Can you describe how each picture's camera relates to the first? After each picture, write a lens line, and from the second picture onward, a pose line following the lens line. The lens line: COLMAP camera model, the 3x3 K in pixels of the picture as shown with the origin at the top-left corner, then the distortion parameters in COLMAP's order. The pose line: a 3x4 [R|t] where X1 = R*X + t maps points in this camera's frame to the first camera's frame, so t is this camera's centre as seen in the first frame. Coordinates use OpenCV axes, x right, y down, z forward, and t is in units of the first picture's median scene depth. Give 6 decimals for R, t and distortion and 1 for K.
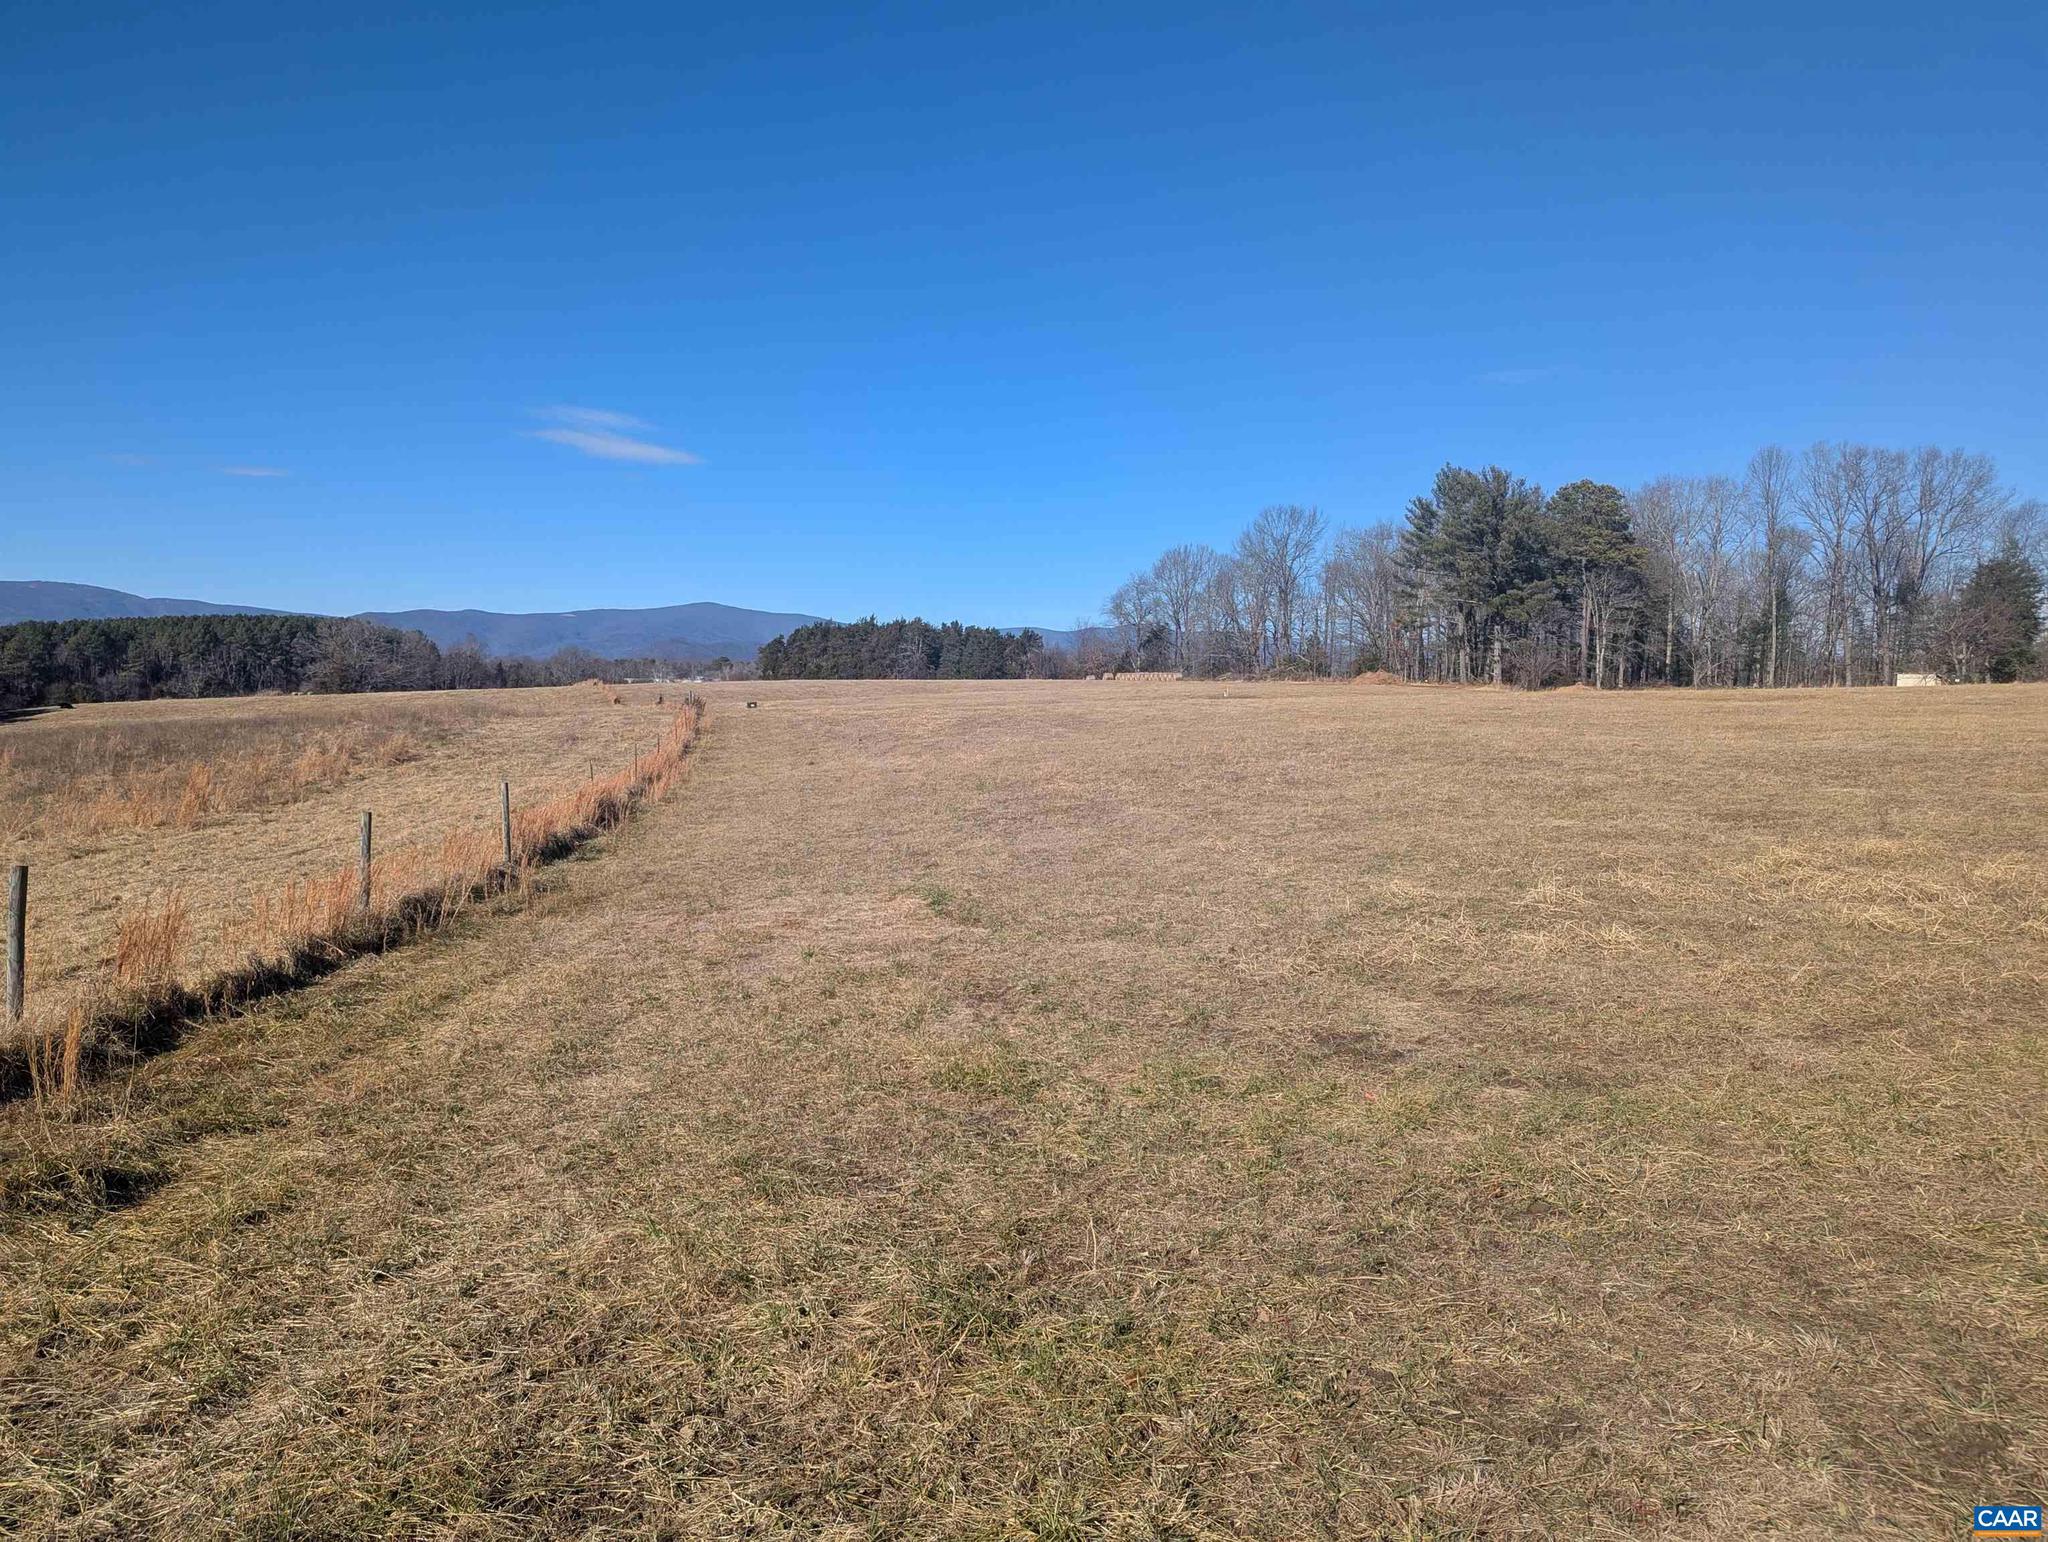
lens RADIAL K [[1435.1, 0, 1006.0], [0, 1435.1, 767.8], [0, 0, 1]] dist [0.073111, -0.071296]
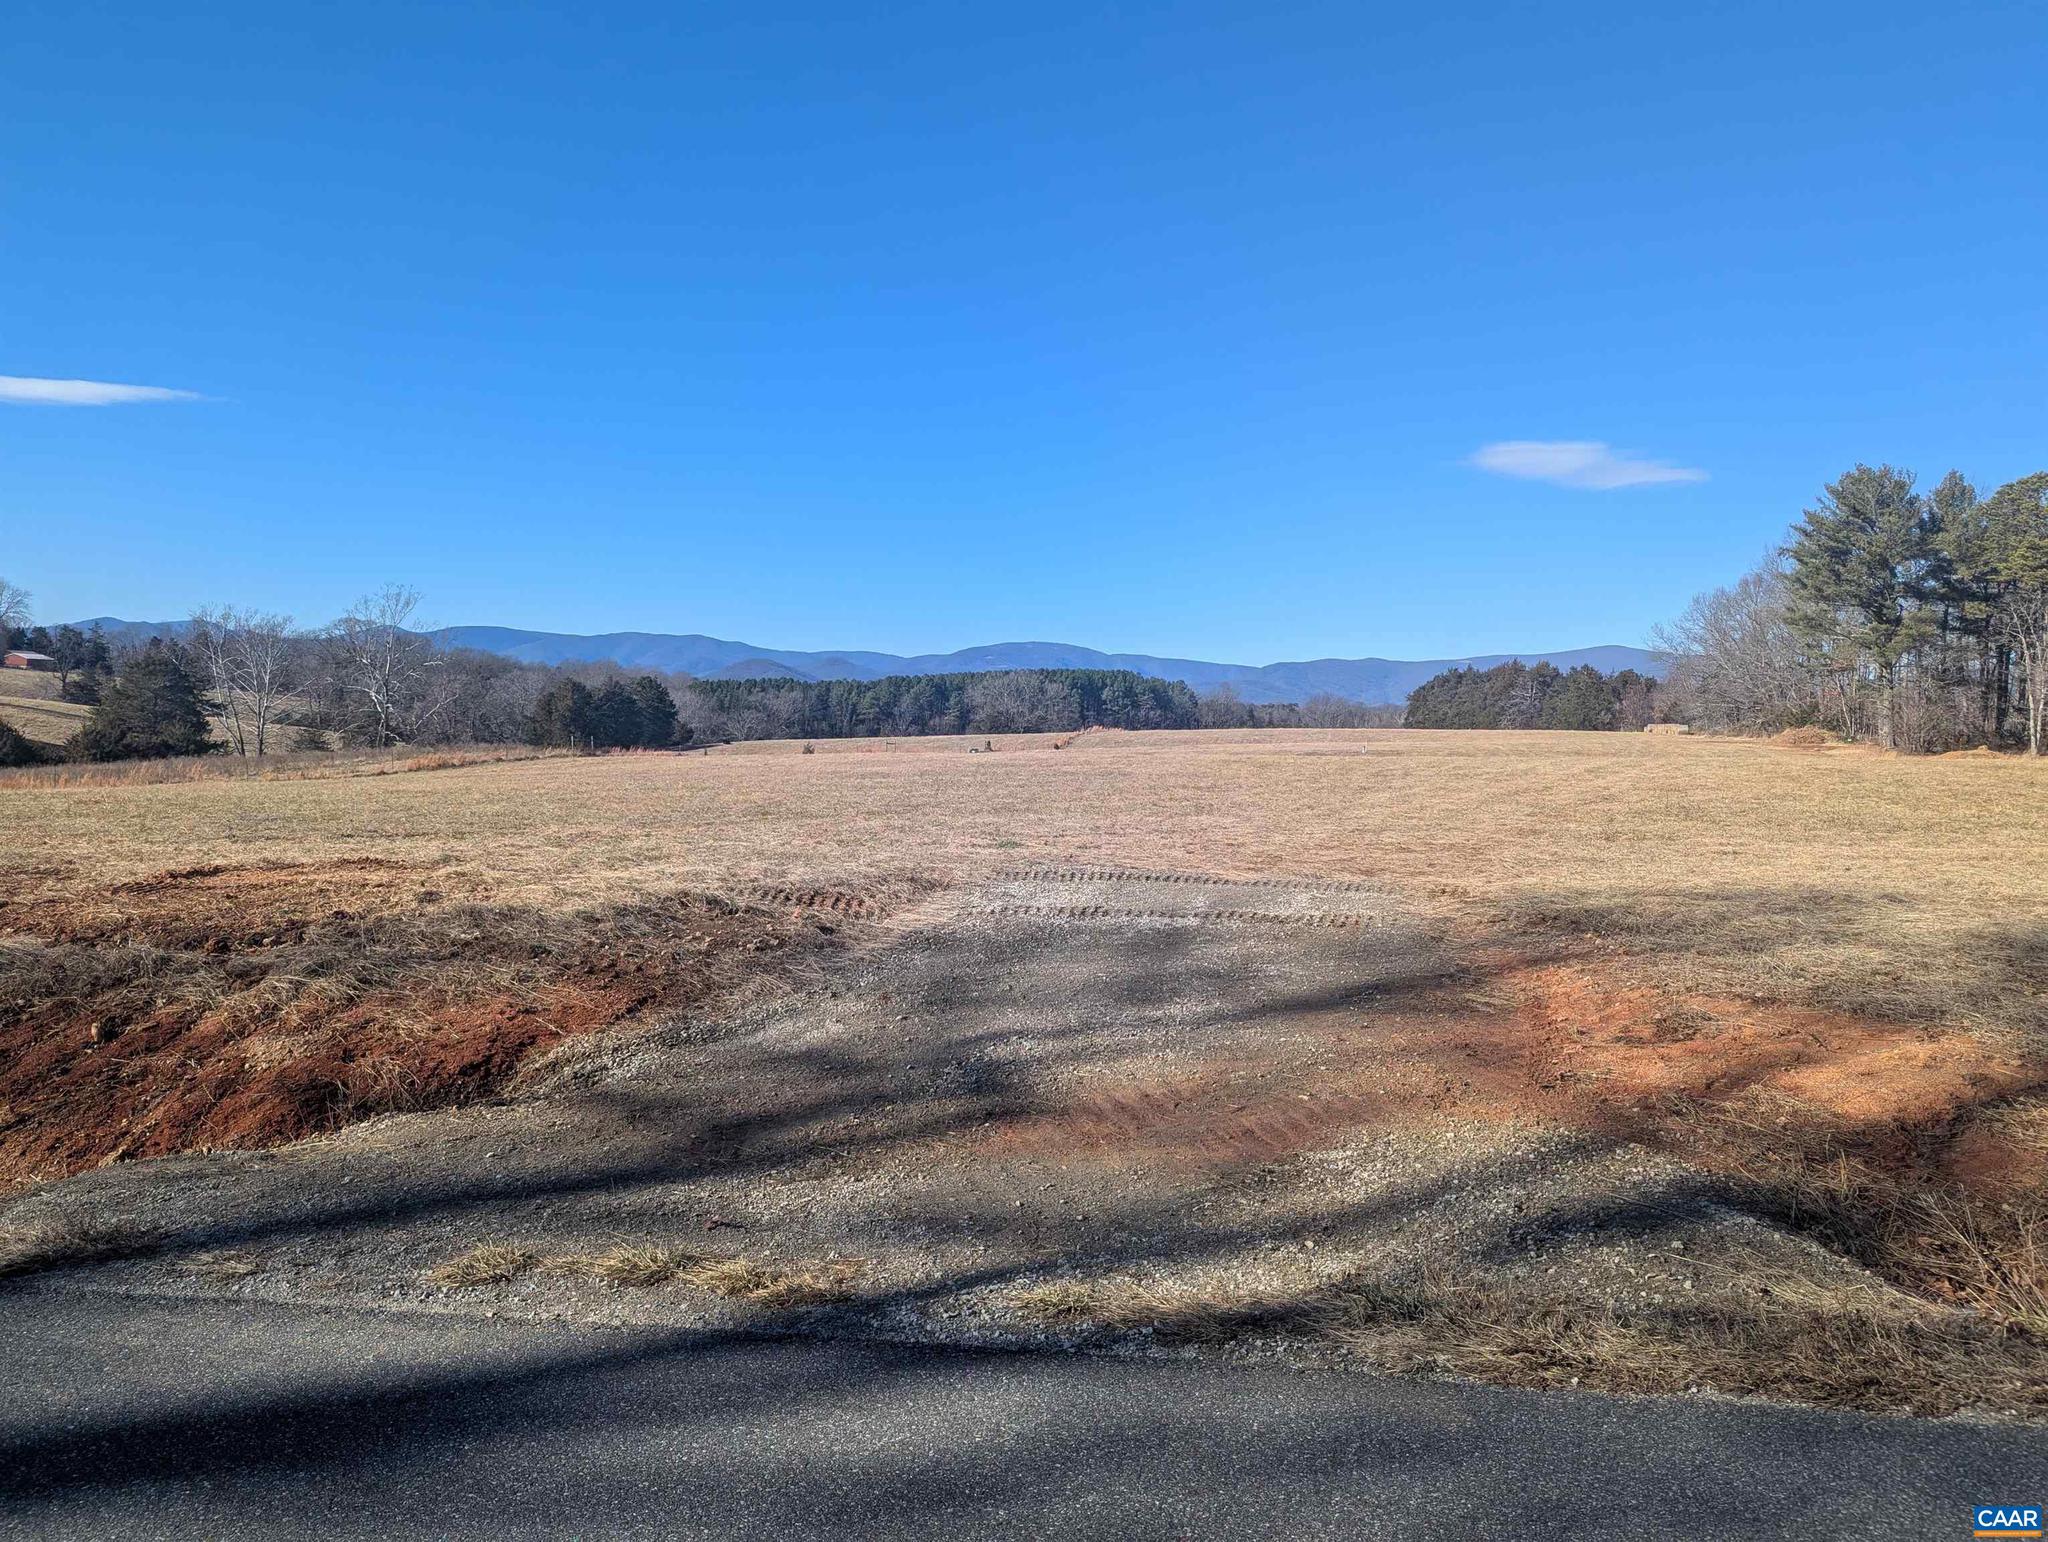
lens RADIAL K [[1435.1, 0, 1040.9], [0, 1435.1, 769.1], [0, 0, 1]] dist [0.073111, -0.071296]
pose [[0.836365, 0.028078, -0.547453, 0.405026], [-0.044973, 0.998835, -0.017479, -0.011857], [0.546324, 0.039240, 0.836654, 0.110500]]
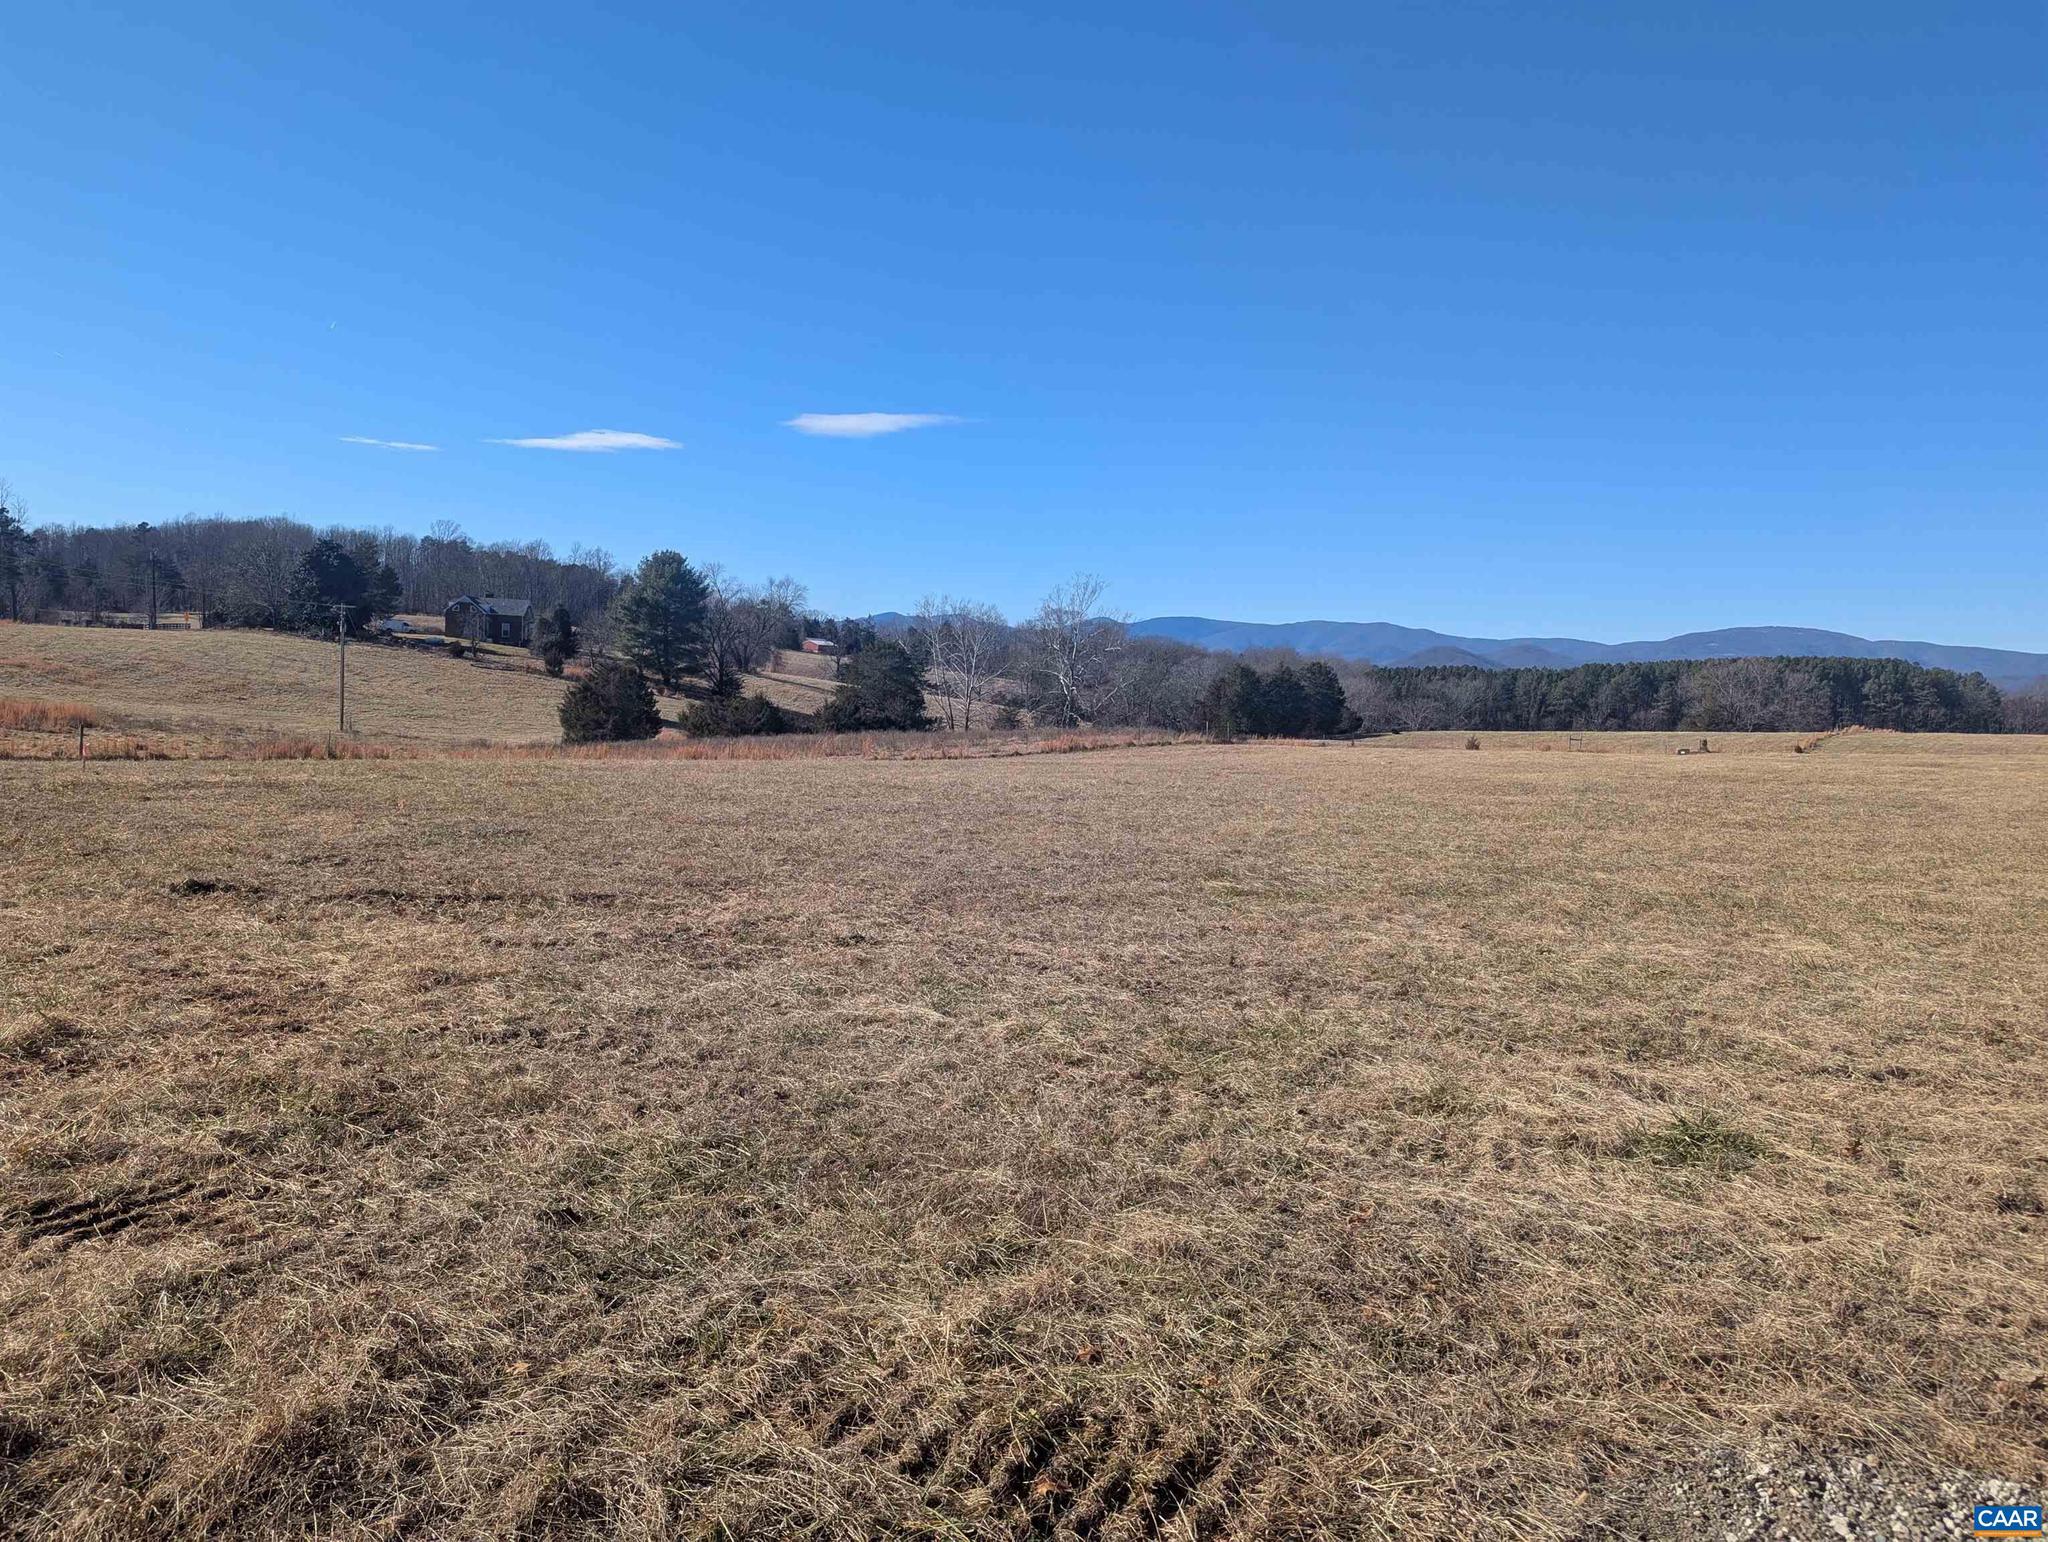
lens RADIAL K [[1435.1, 0, 1007.3], [0, 1435.1, 772.4], [0, 0, 1]] dist [0.073111, -0.071296]
pose [[0.483627, 0.064930, -0.872863, 0.367808], [-0.087201, 0.995858, 0.025764, -0.015086], [0.870920, 0.063654, 0.487285, 0.164781]]
